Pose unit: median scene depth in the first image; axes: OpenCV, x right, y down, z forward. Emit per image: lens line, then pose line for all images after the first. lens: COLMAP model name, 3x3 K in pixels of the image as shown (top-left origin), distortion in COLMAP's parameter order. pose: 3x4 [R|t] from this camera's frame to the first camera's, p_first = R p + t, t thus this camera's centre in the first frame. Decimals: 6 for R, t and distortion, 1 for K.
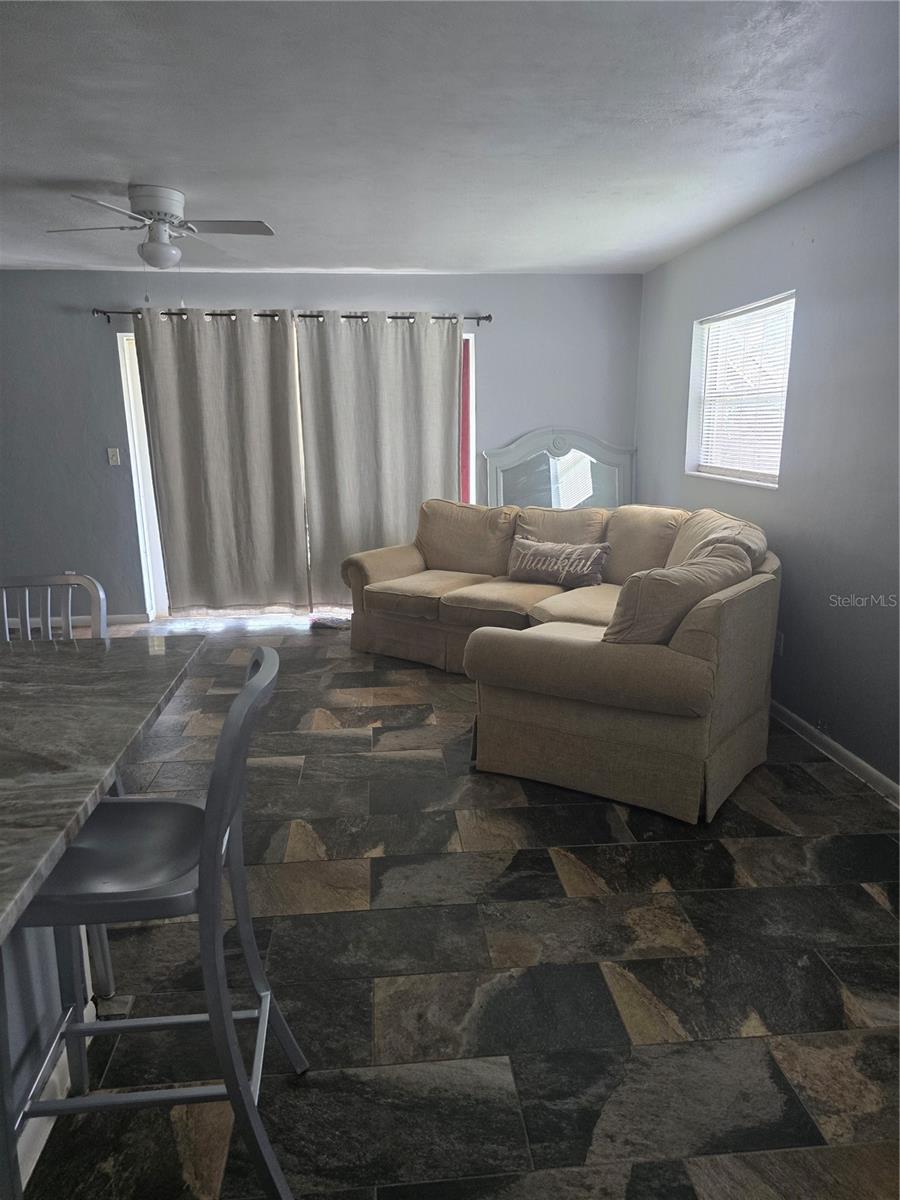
lens RADIAL K [[814.7, 0, 444.7], [0, 814.7, 610.2], [0, 0, 1]] dist [0.055214, -0.010015]
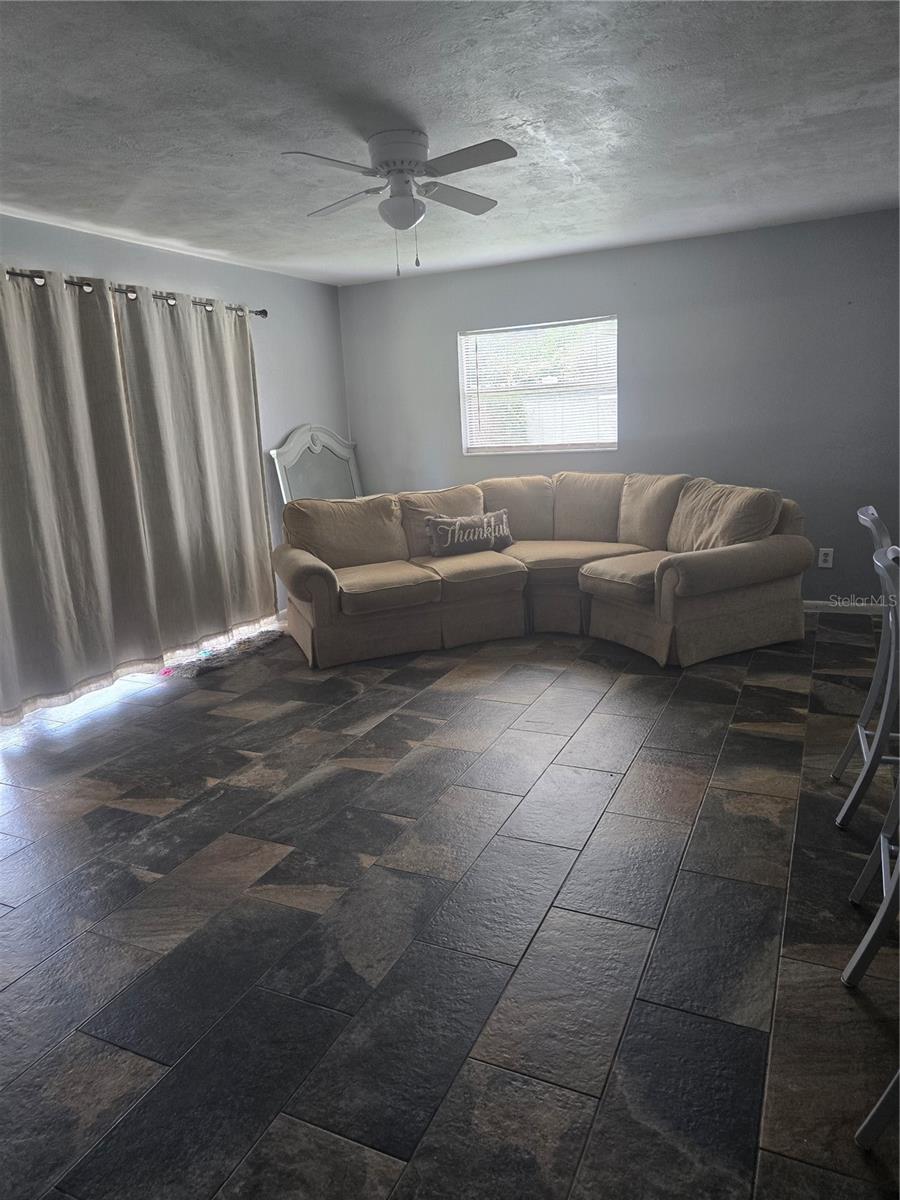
lens RADIAL K [[814.7, 0, 441.2], [0, 814.7, 598.6], [0, 0, 1]] dist [0.055214, -0.010015]
pose [[0.511228, -0.205563, 0.834500, -0.736883], [0.238003, 0.966863, 0.092363, -0.073029], [-0.825833, 0.151395, 0.543212, 0.362401]]
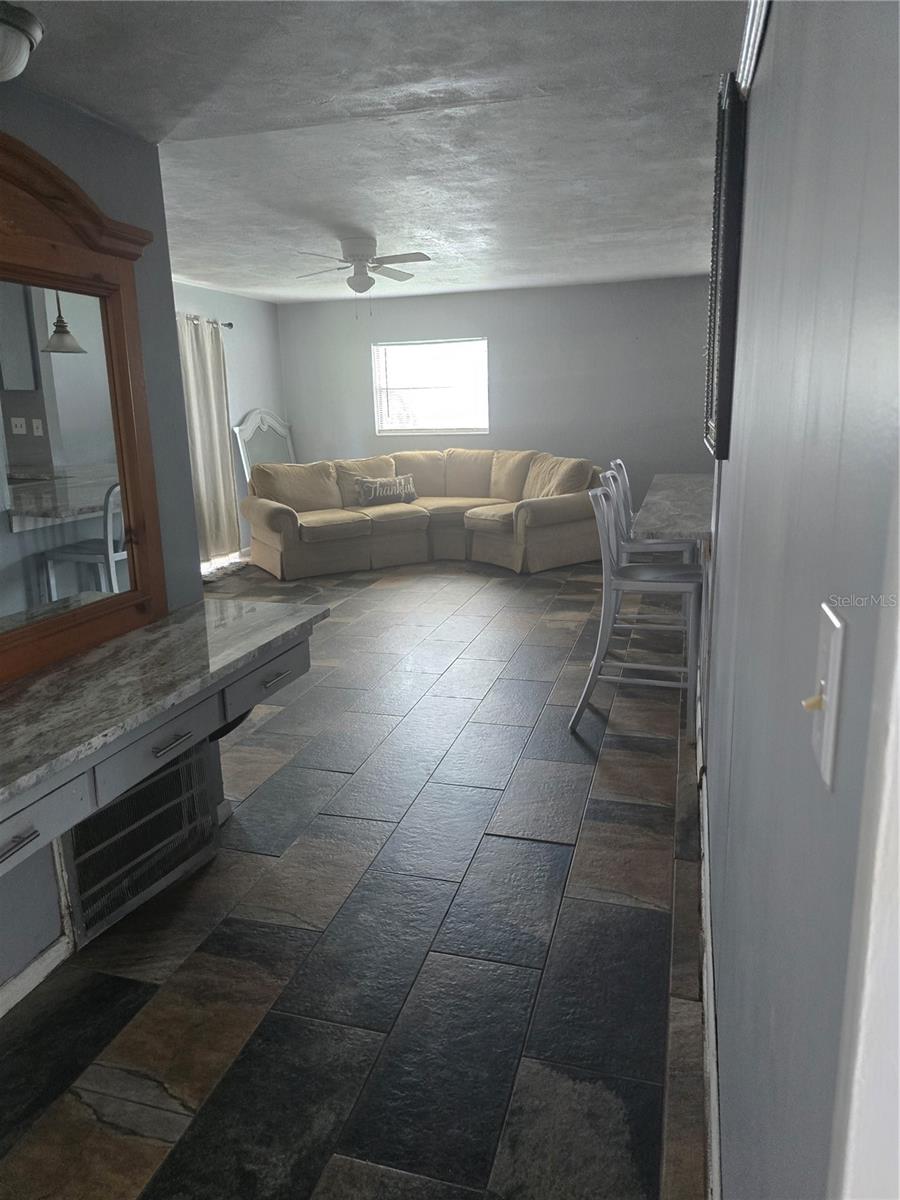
lens RADIAL K [[814.7, 0, 454.9], [0, 814.7, 596.7], [0, 0, 1]] dist [0.055214, -0.010015]
pose [[0.362330, -0.217082, 0.906417, -1.125518], [0.230209, 0.963212, 0.138660, -0.041298], [-0.903172, 0.158425, 0.398975, 0.231812]]
